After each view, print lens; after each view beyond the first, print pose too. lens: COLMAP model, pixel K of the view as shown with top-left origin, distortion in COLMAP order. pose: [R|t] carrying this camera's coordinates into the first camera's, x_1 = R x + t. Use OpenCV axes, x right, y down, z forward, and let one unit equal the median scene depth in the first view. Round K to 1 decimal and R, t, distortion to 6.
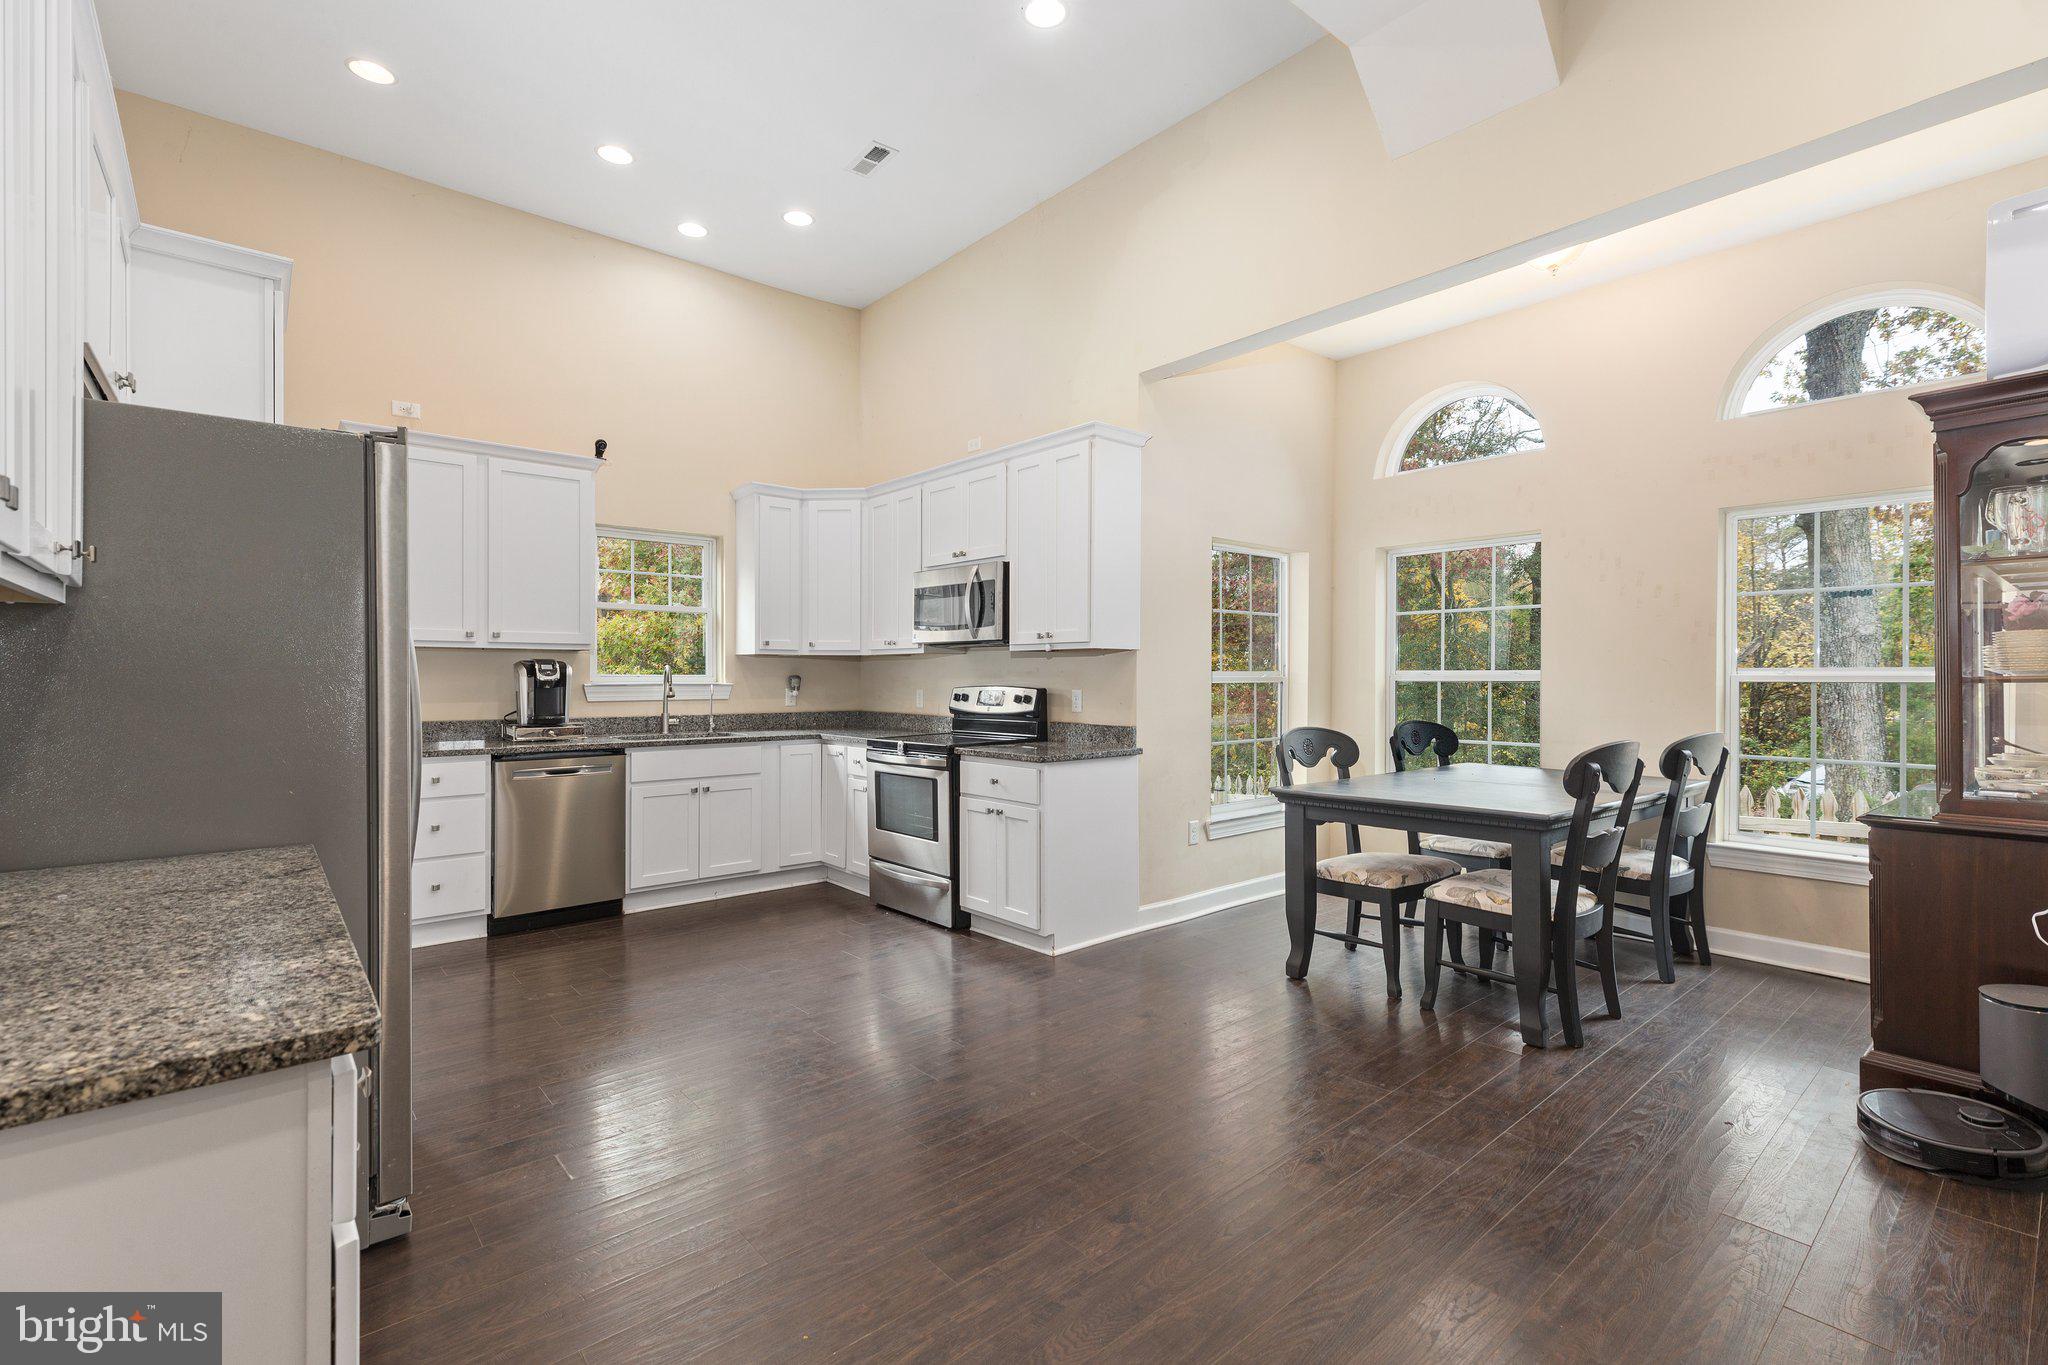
lens RADIAL K [[918.7, 0, 1024.0], [0, 918.7, 682.5], [0, 0, 1]] dist [0.000876, -0.000049]
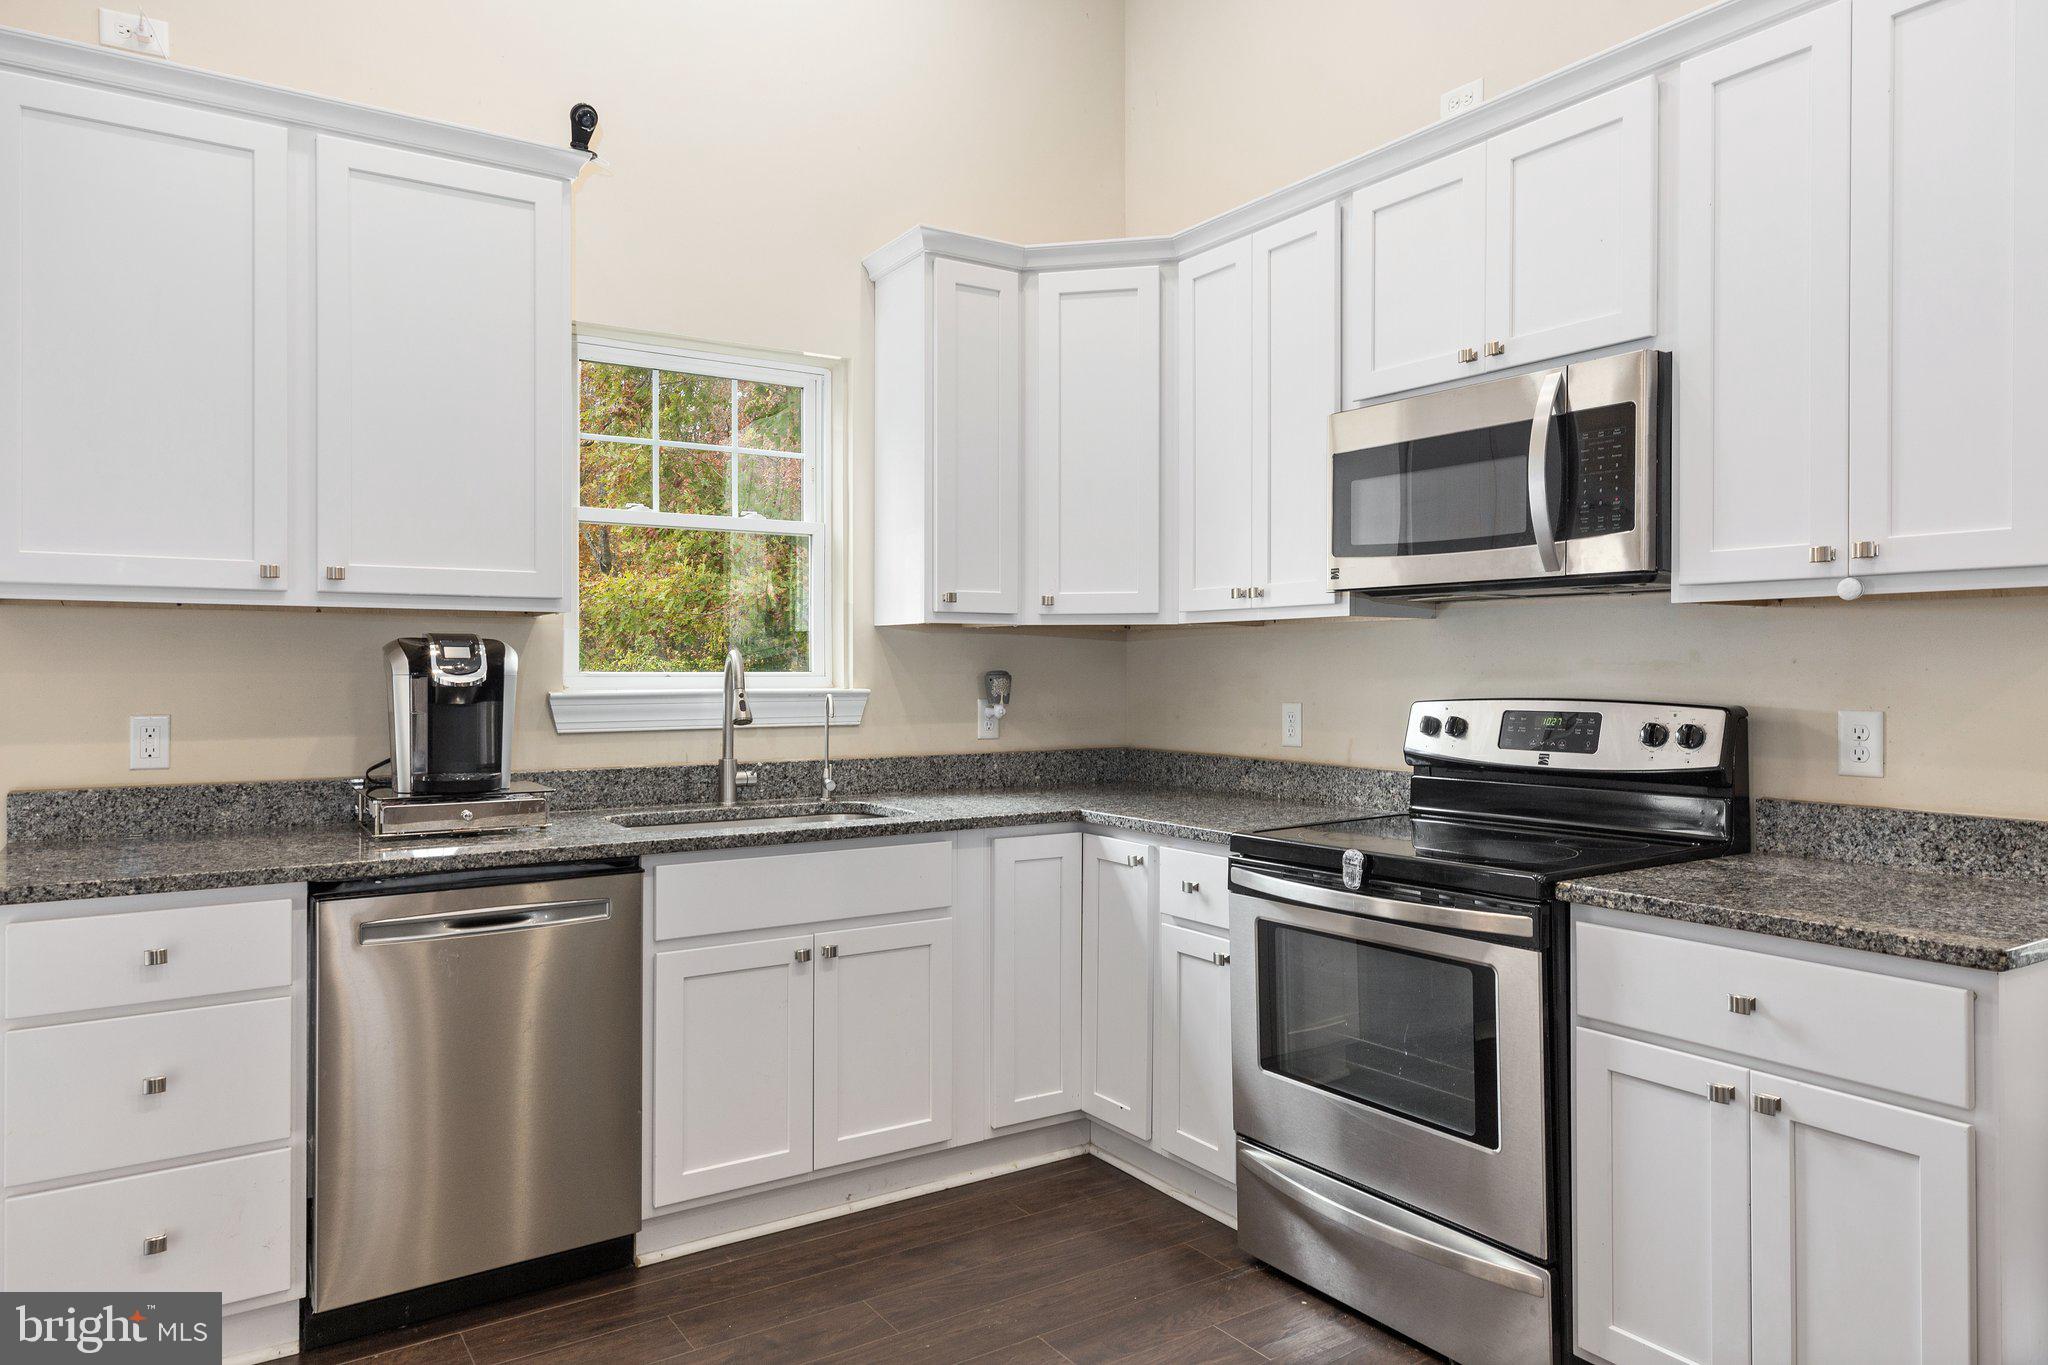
lens RADIAL K [[1360.9, 0, 1022.8], [0, 1360.9, 676.9], [0, 0, 1]] dist [0.001543, -0.000542]
pose [[0.991093, -0.000825, -0.133166, -0.185731], [0.000669, 0.999999, -0.001219, -0.005075], [0.133167, 0.001119, 0.991093, 0.424814]]
